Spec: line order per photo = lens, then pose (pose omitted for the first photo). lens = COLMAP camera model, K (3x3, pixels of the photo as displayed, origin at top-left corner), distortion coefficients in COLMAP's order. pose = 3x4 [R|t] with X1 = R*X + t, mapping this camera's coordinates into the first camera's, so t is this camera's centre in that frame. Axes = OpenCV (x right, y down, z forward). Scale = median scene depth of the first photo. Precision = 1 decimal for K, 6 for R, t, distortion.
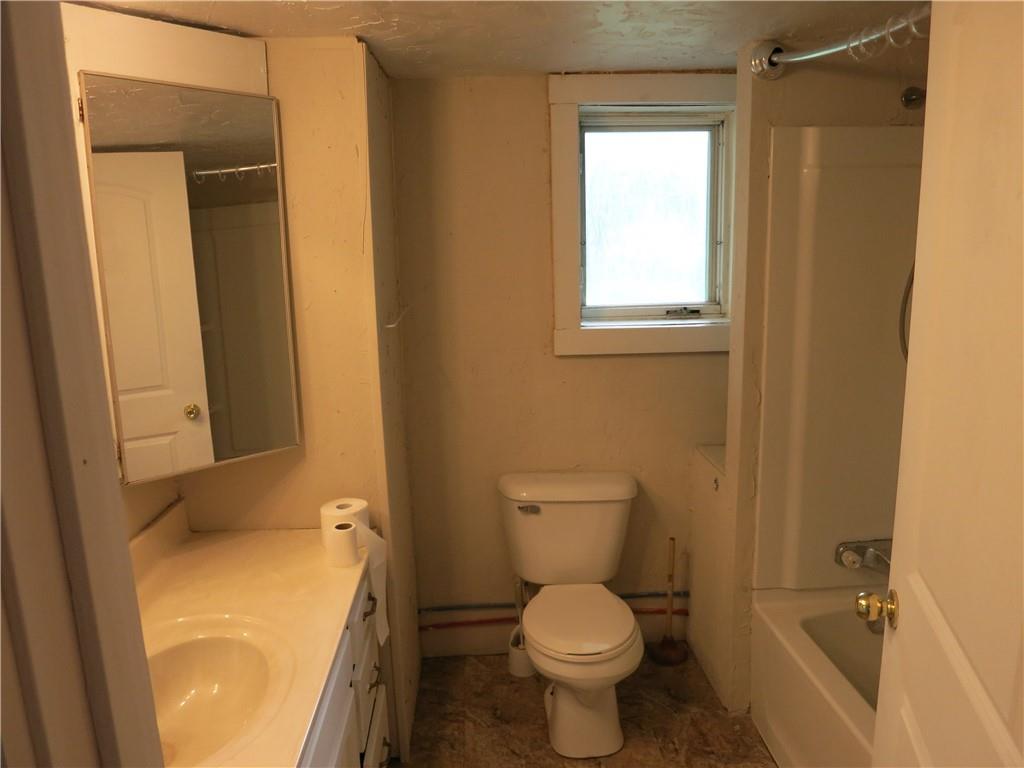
lens RADIAL K [[724.8, 0, 512.0], [0, 724.8, 384.0], [0, 0, 1]] dist [-0.061205, 0.040080]
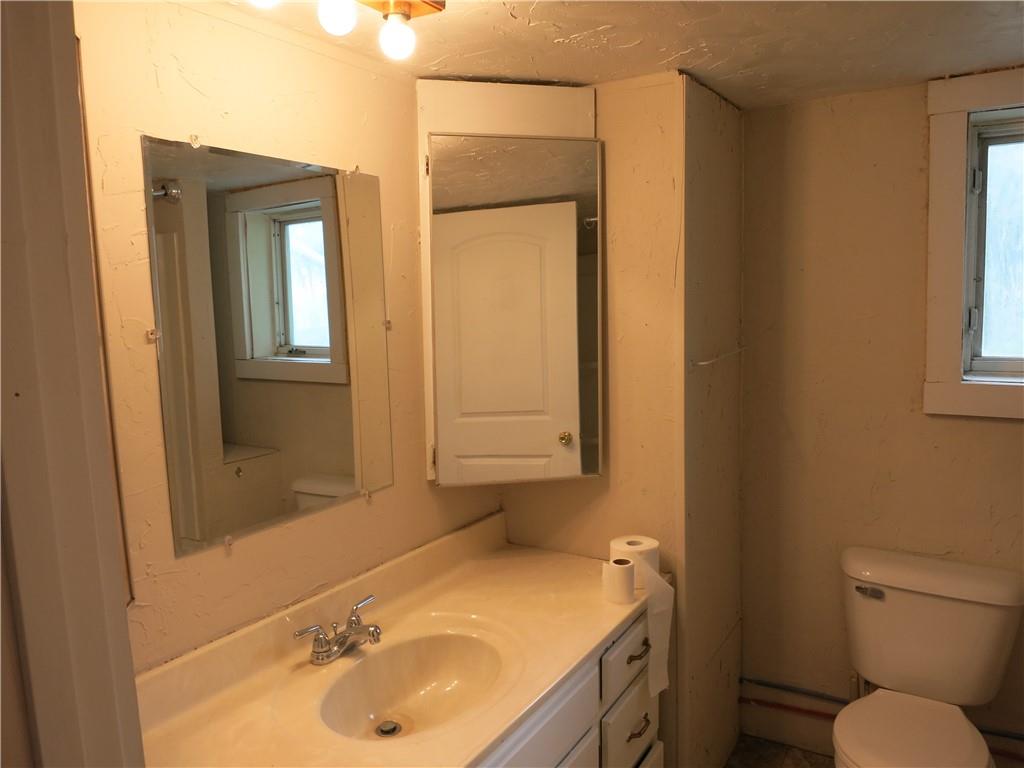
lens RADIAL K [[726.1, 0, 512.0], [0, 726.1, 384.0], [0, 0, 1]] dist [-0.050556, 0.012529]
pose [[0.826857, 0.066960, -0.558412, 0.135486], [-0.104320, 0.993918, -0.035287, 0.005721], [0.552653, 0.087431, 0.828813, 0.063117]]
